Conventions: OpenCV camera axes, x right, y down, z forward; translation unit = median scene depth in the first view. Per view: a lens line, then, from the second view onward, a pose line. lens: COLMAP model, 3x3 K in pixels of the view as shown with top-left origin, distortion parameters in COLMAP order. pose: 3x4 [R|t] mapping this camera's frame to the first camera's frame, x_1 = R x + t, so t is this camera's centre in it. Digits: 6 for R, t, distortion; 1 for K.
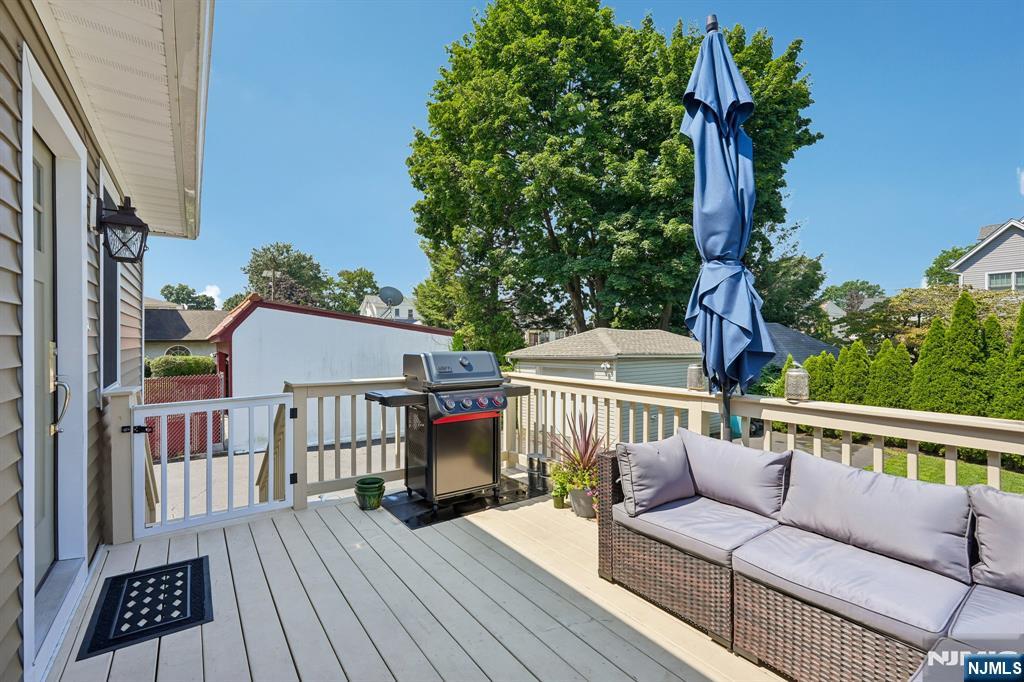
lens RADIAL K [[456.7, 0, 510.9], [0, 456.7, 339.7], [0, 0, 1]] dist [0.003030, 0.002375]
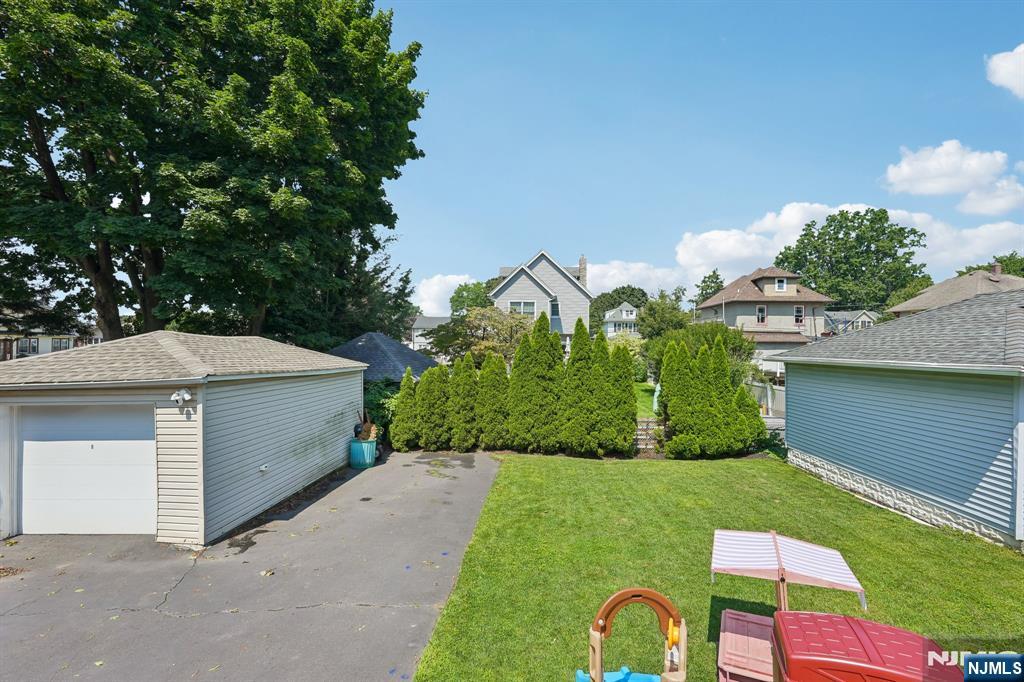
lens RADIAL K [[456.7, 0, 511.9], [0, 456.7, 334.3], [0, 0, 1]] dist [0.003030, 0.002375]
pose [[0.635033, 0.029136, 0.771935, 0.021141], [-0.001563, 0.999335, -0.036434, 0.000302], [-0.772483, 0.021930, 0.634656, 0.228176]]
